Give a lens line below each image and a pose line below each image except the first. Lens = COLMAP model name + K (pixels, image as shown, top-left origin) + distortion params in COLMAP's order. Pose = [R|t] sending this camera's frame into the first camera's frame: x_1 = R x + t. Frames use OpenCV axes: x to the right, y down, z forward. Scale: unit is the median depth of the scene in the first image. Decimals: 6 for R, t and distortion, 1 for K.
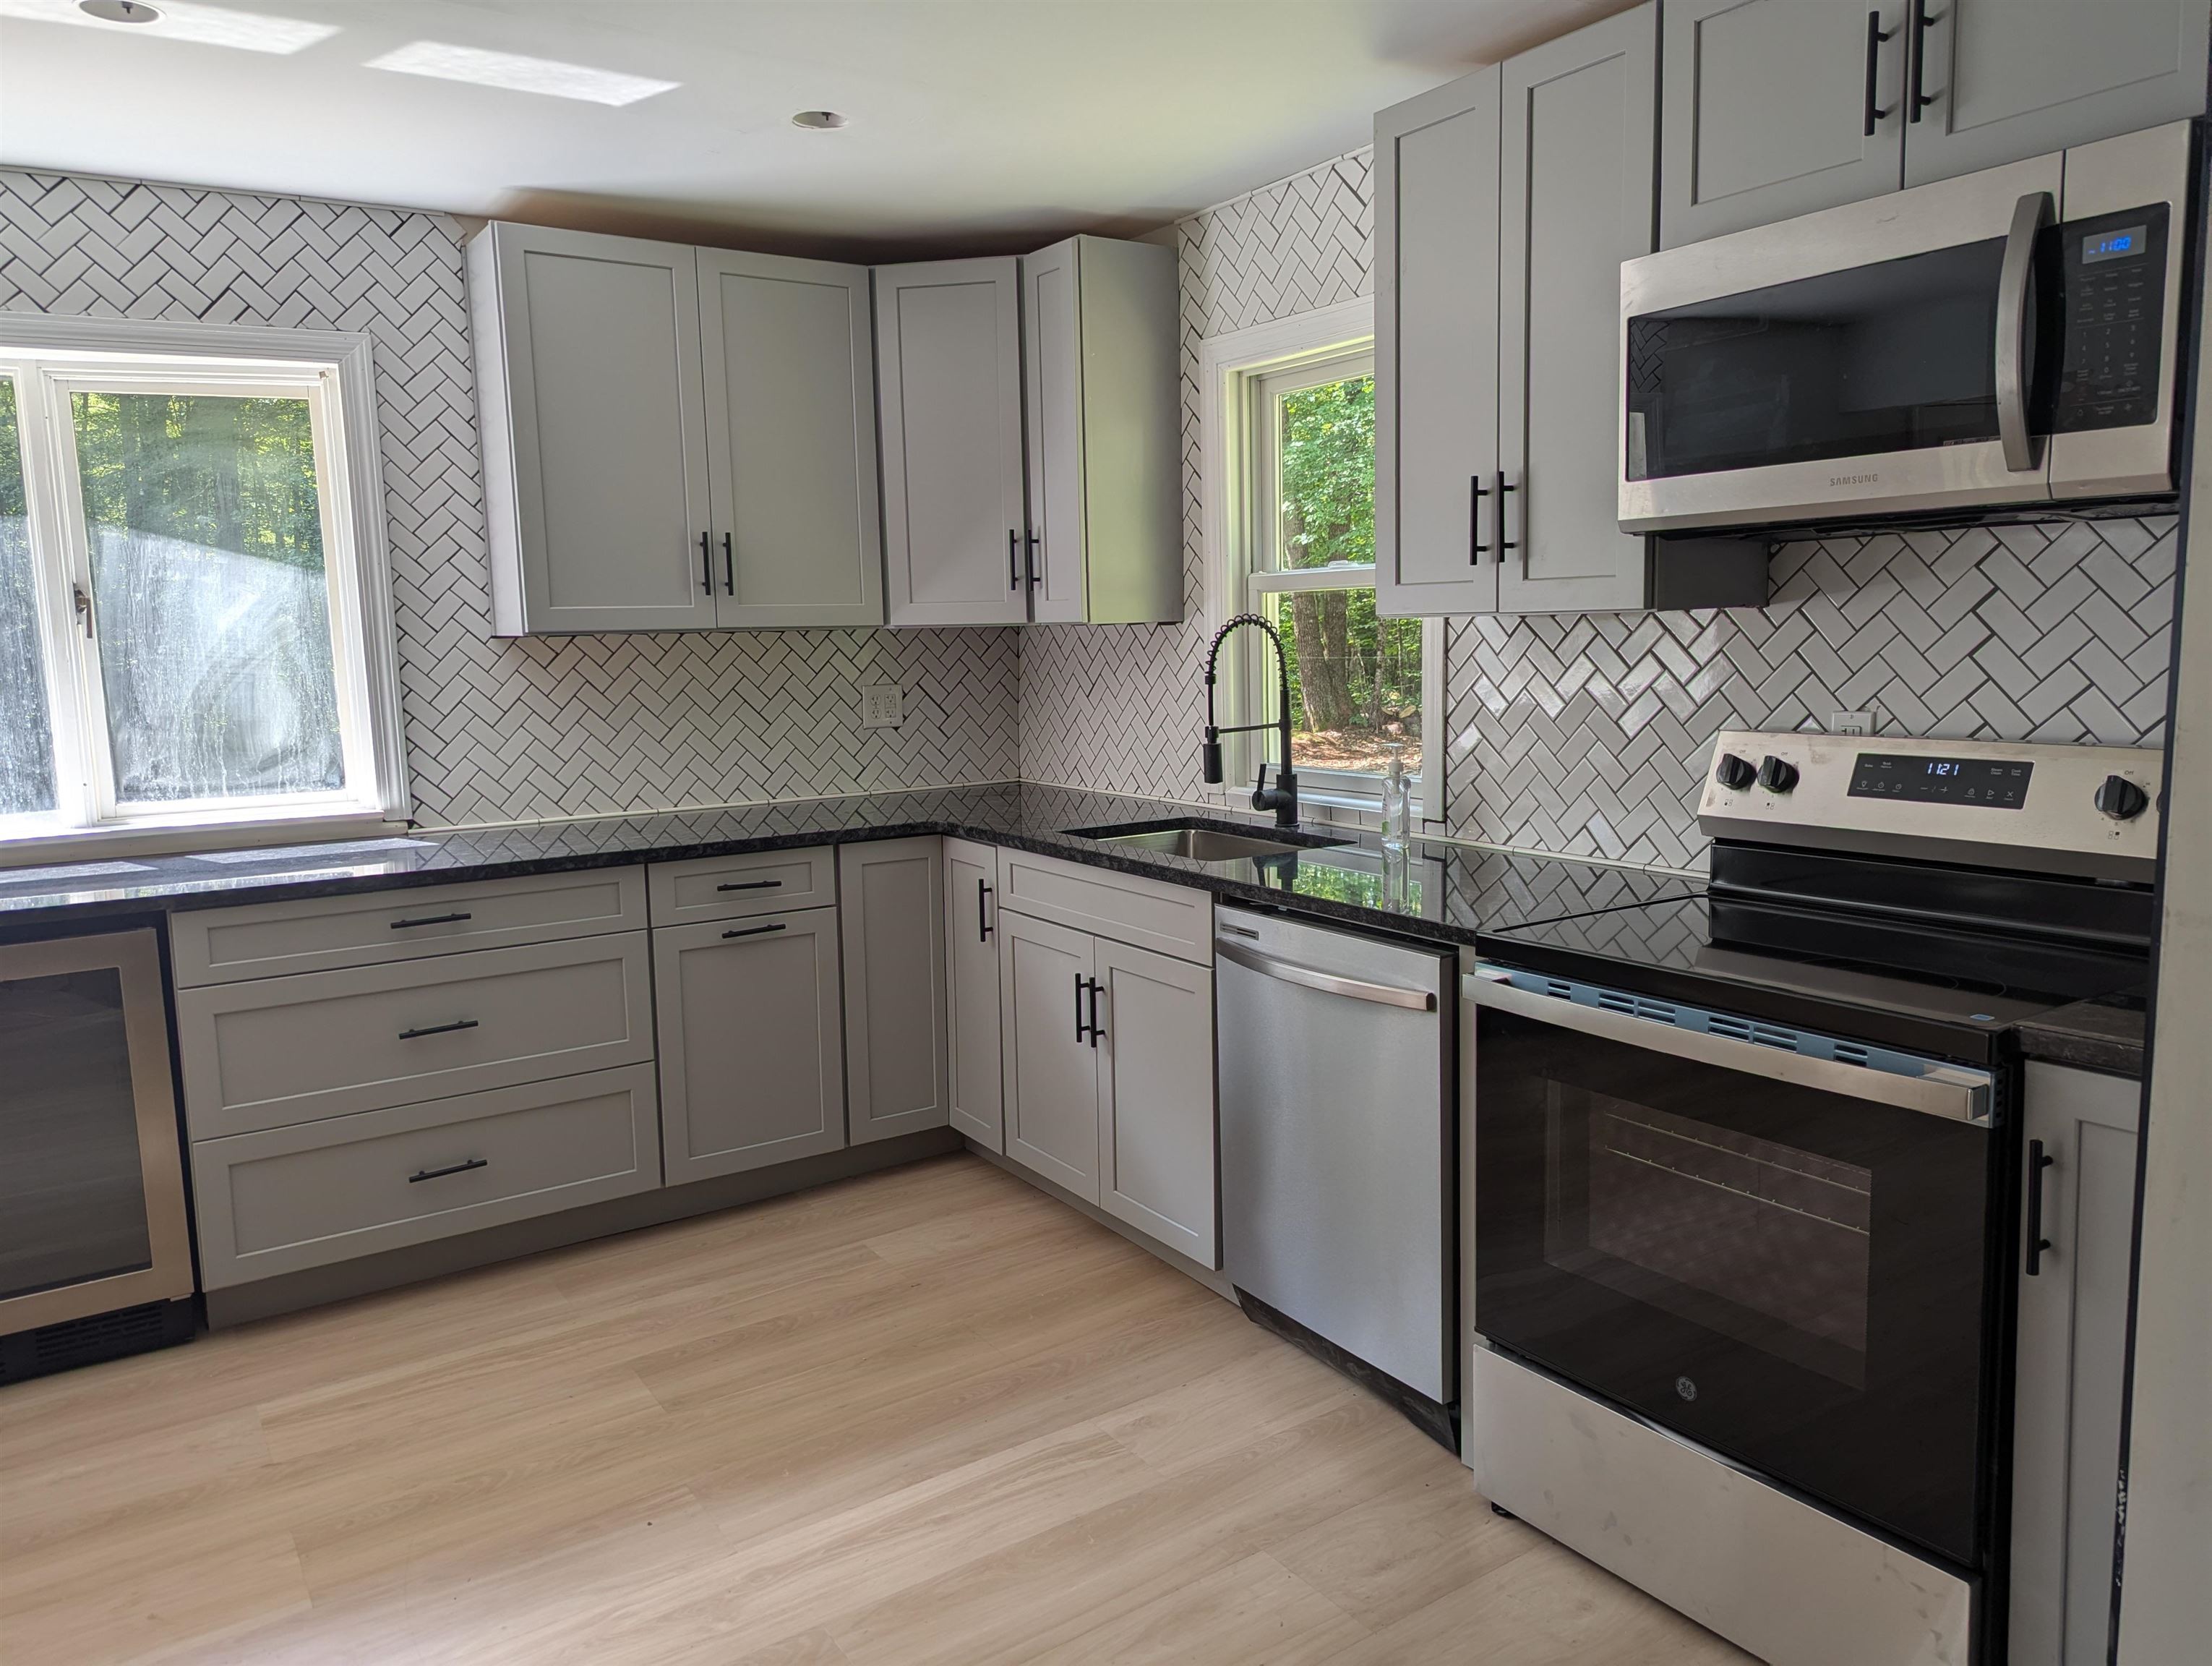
lens RADIAL K [[1546.6, 0, 1095.7], [0, 1546.6, 826.9], [0, 0, 1]] dist [0.095783, -0.105960]
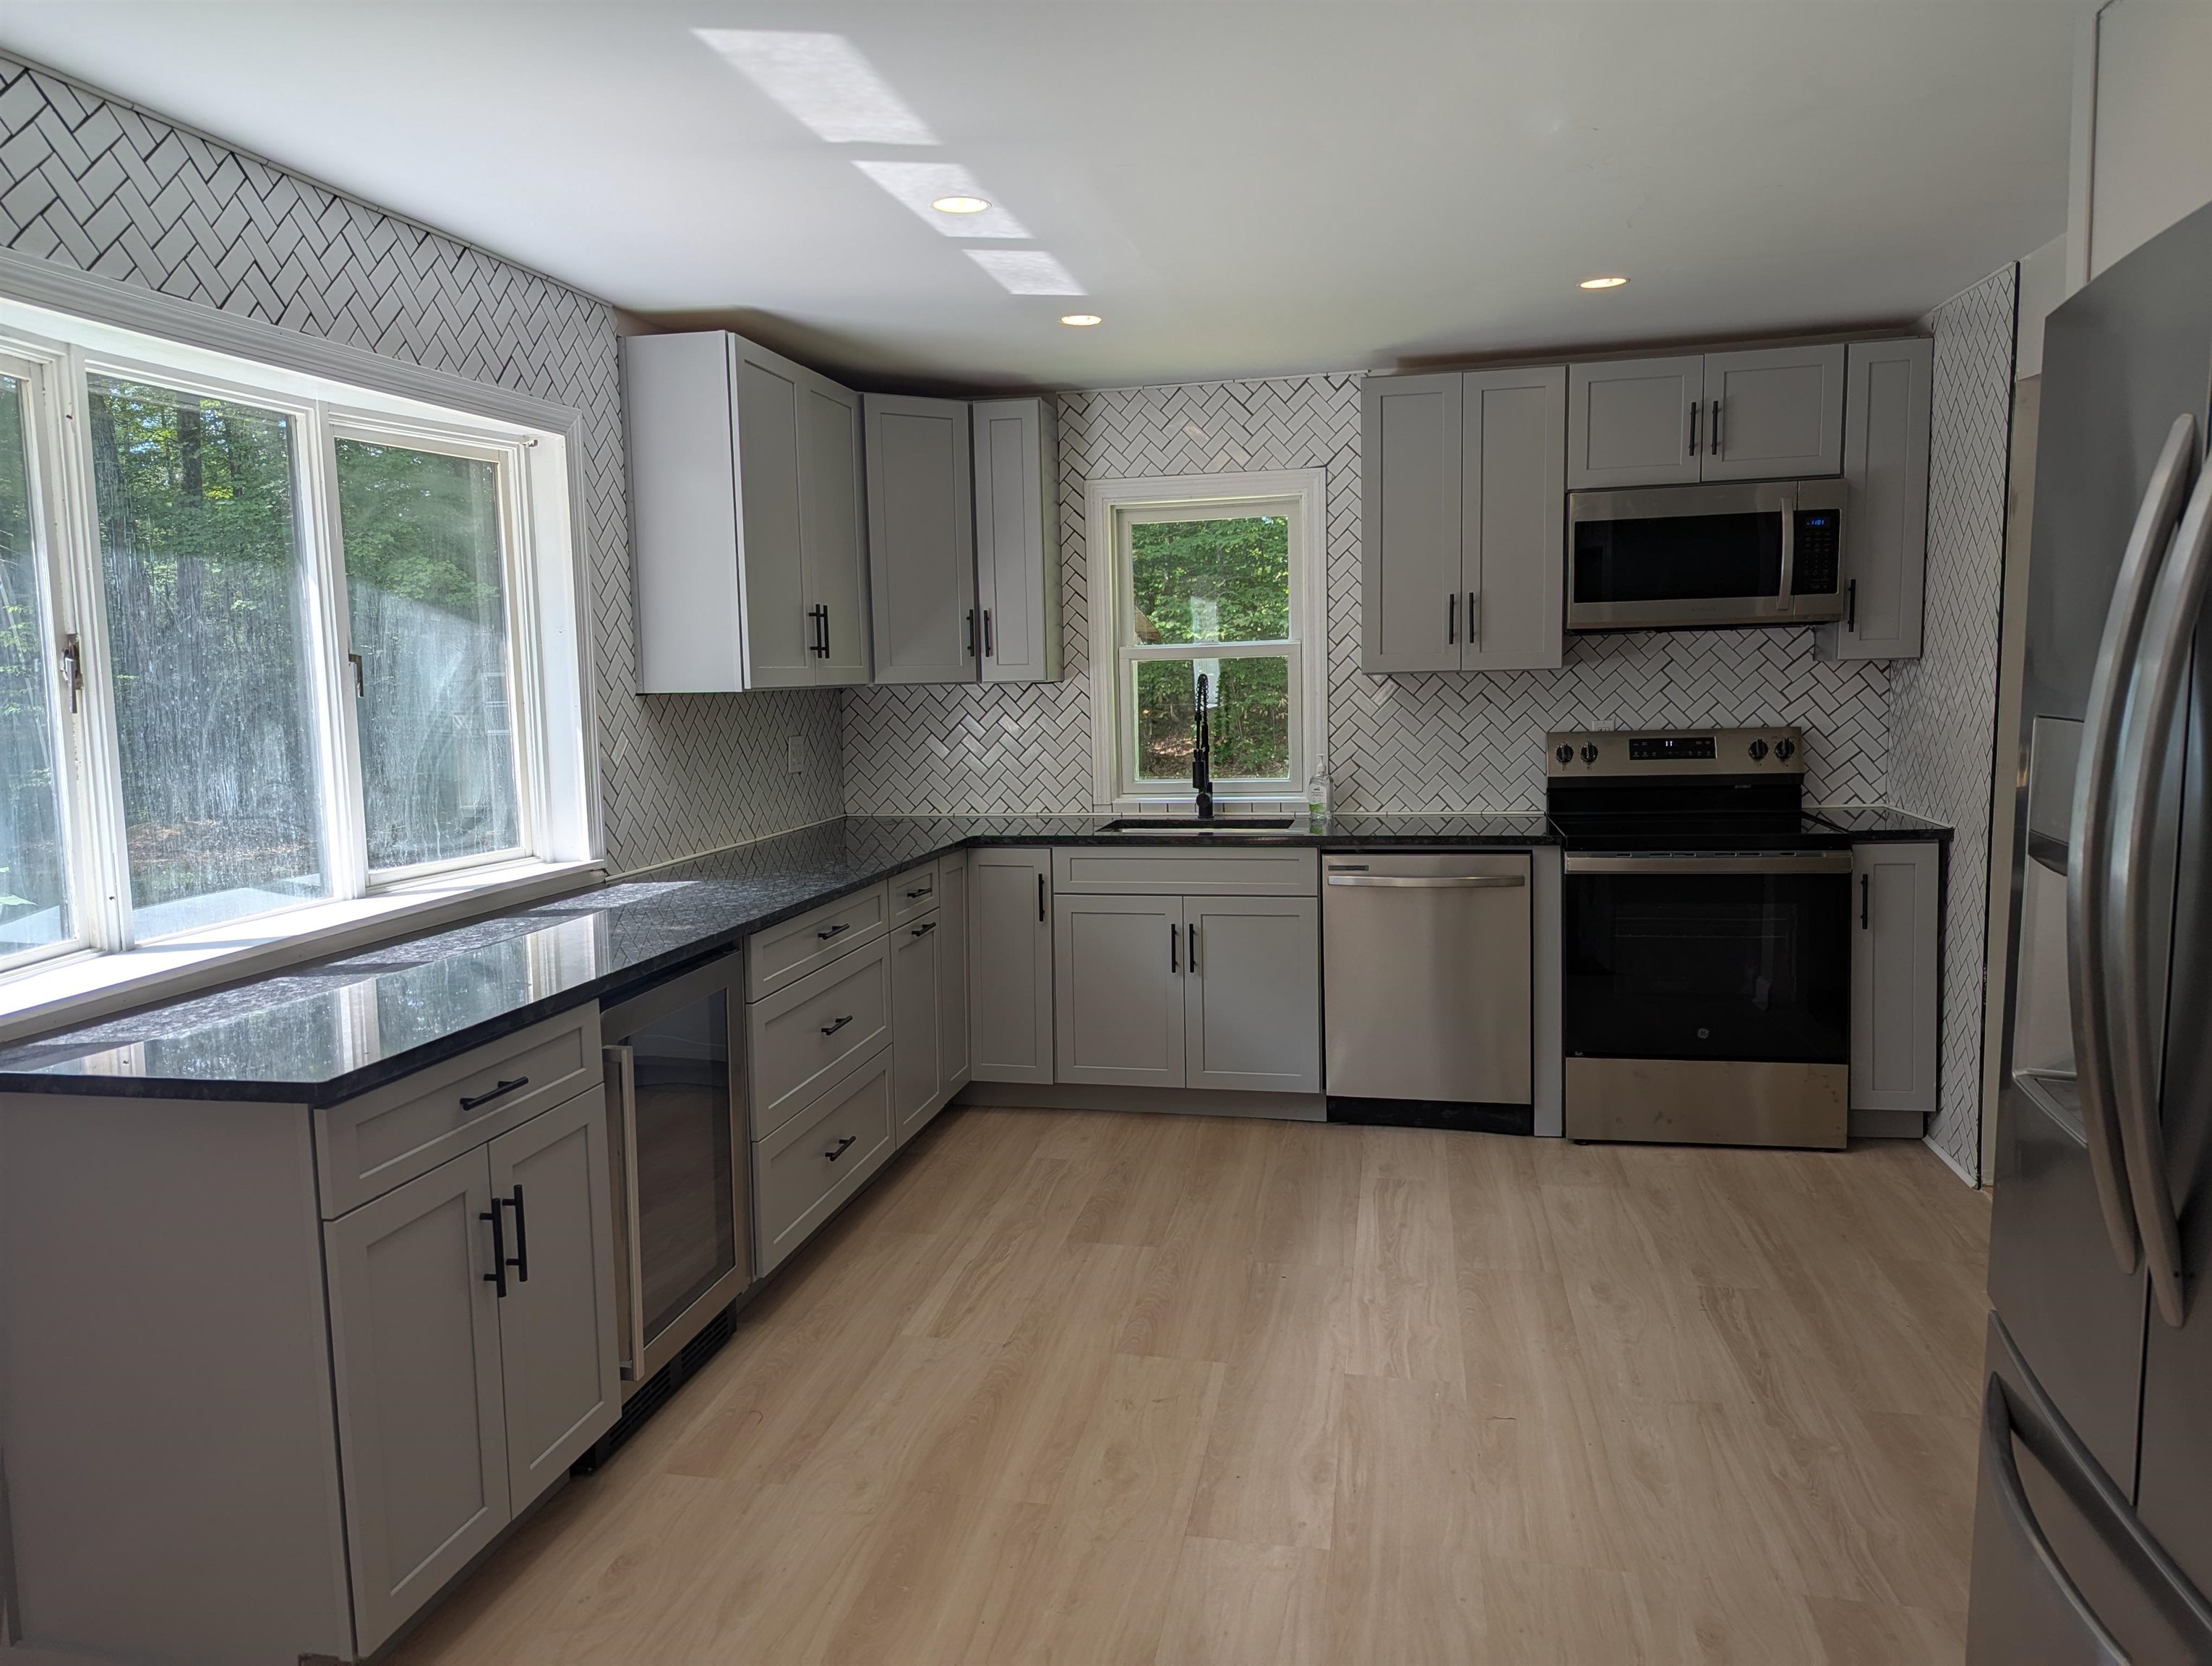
lens RADIAL K [[1546.6, 0, 1095.7], [0, 1546.6, 826.9], [0, 0, 1]] dist [0.095783, -0.105960]
pose [[0.709611, -0.065682, 0.701526, -1.070741], [0.099536, 0.995005, -0.007523, 0.009610], [-0.697528, 0.075166, 0.712604, 0.031169]]
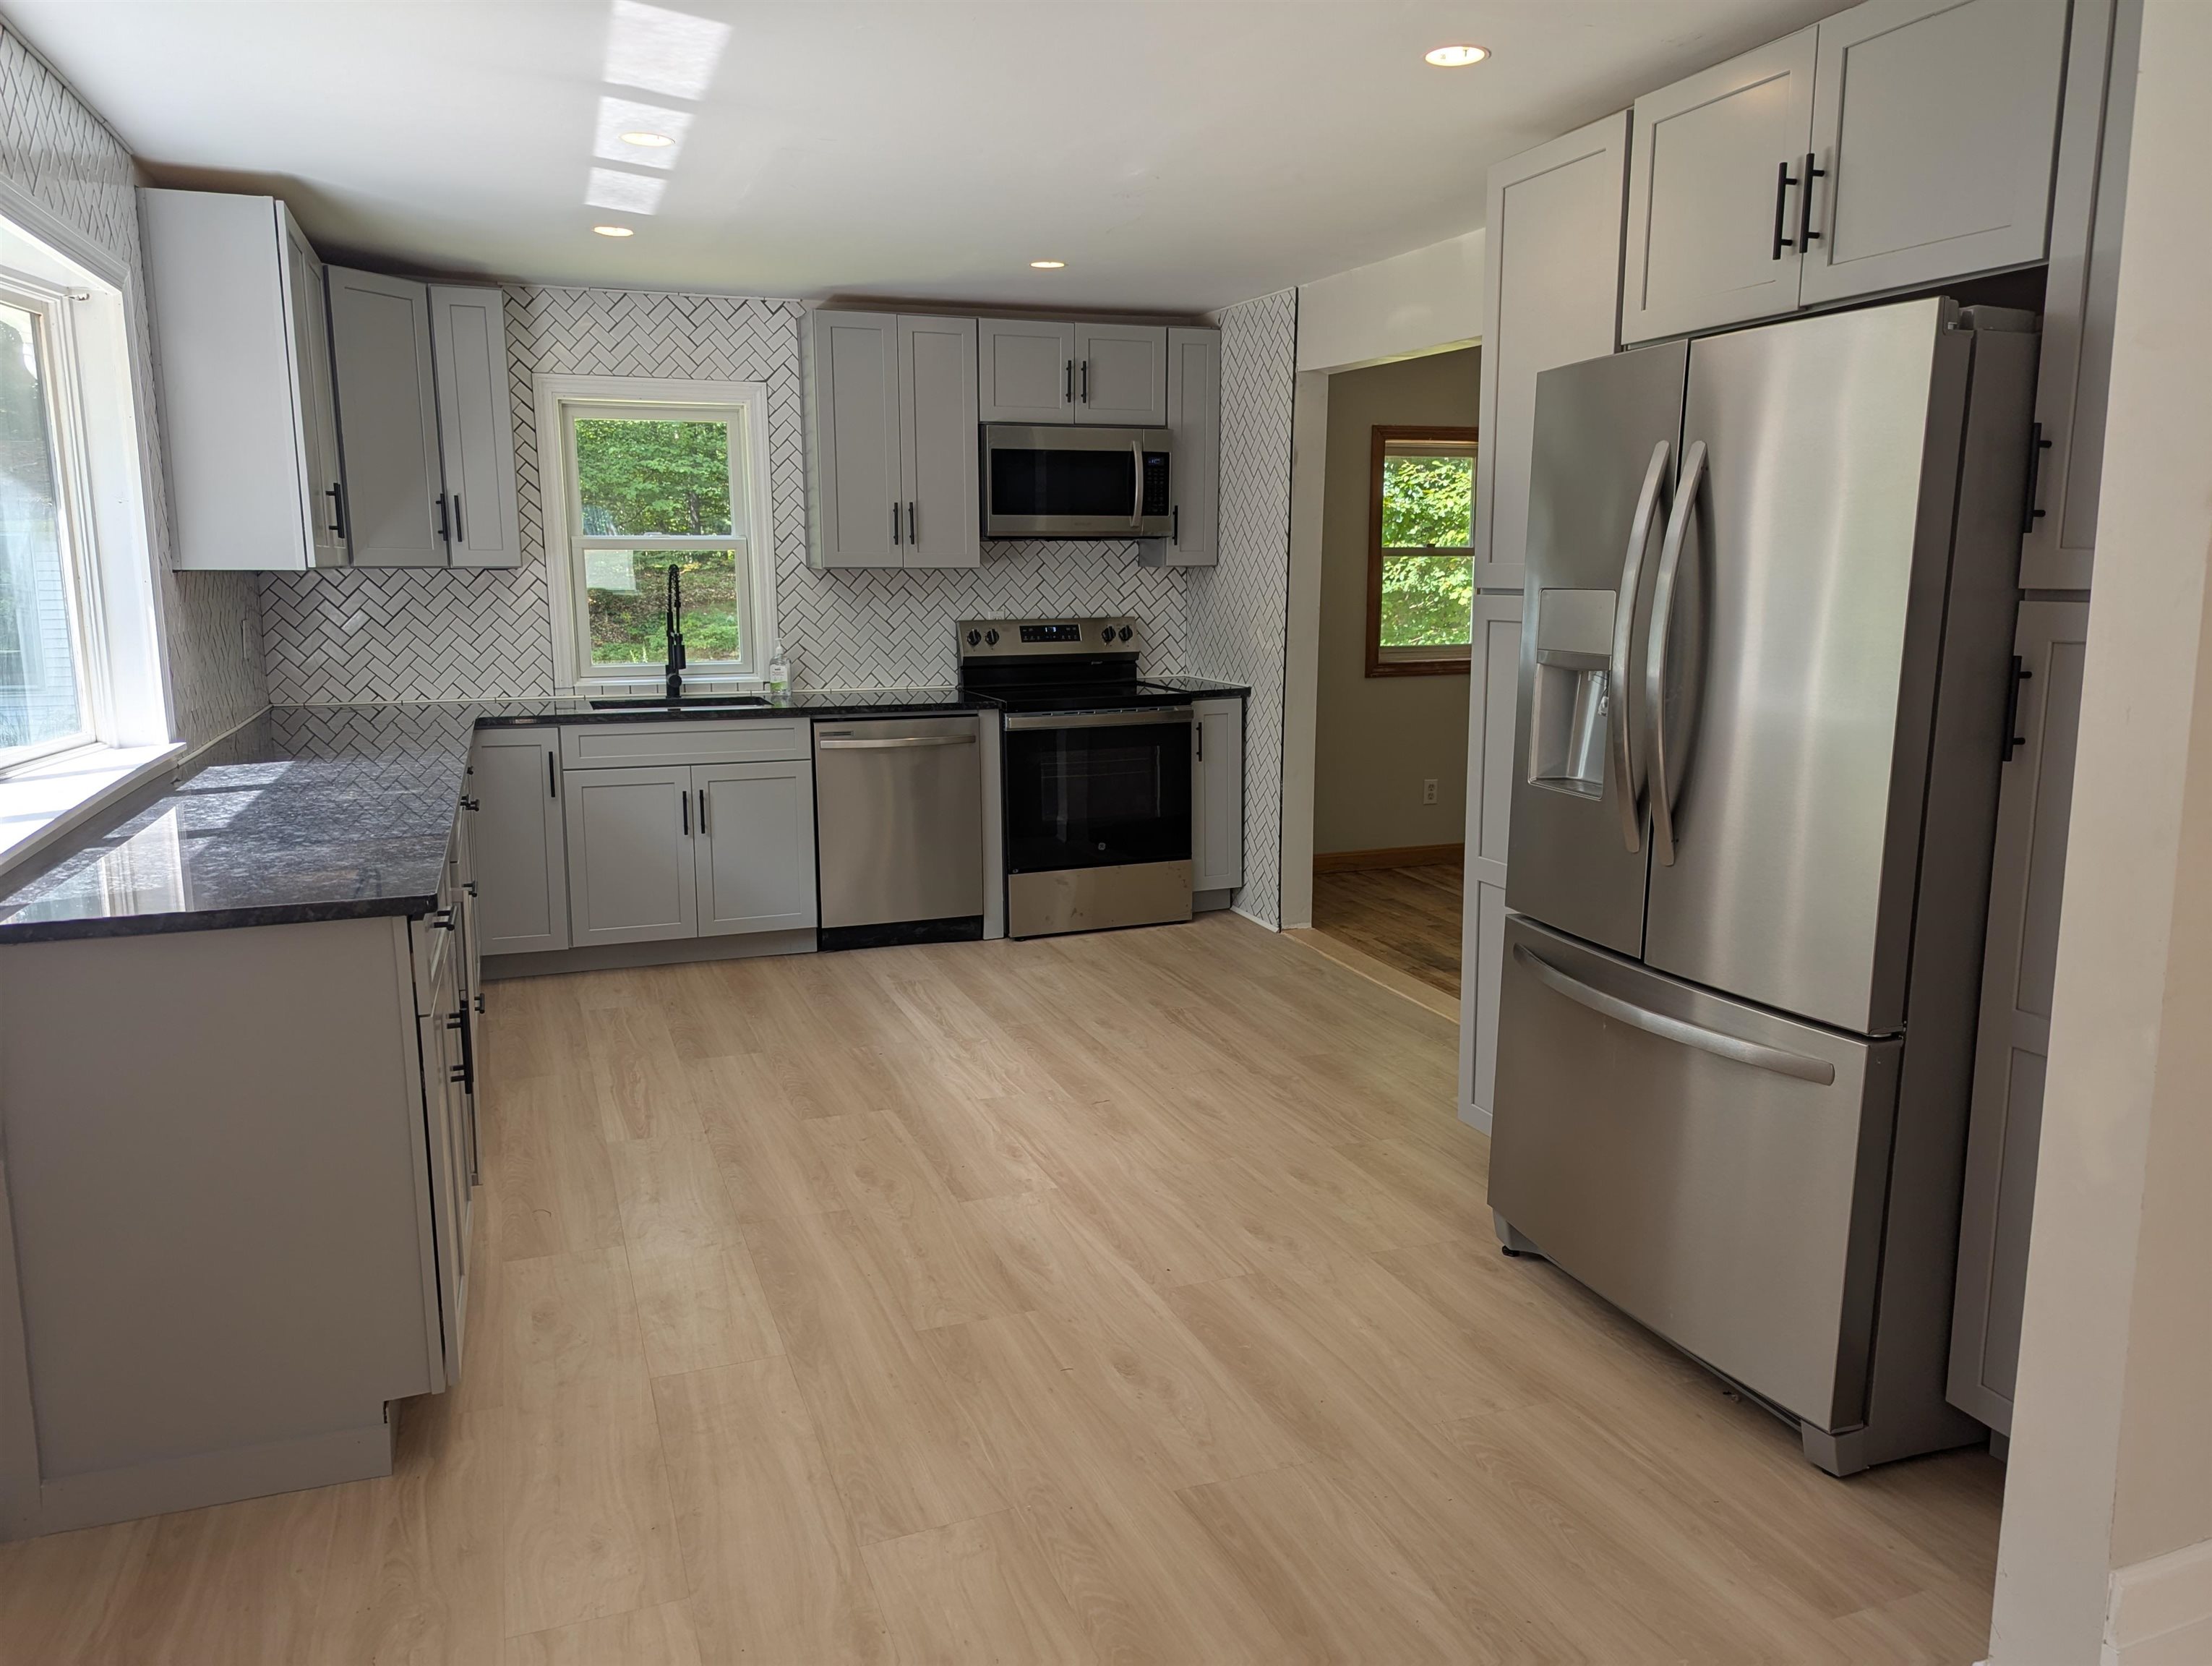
lens RADIAL K [[1530.8, 0, 1106.0], [0, 1530.8, 830.0], [0, 0, 1]] dist [0.054055, -0.046145]
pose [[0.220333, -0.145493, 0.964513, -1.459275], [0.124871, 0.984885, 0.120040, -0.000699], [-0.967399, 0.093990, 0.235170, 0.222007]]
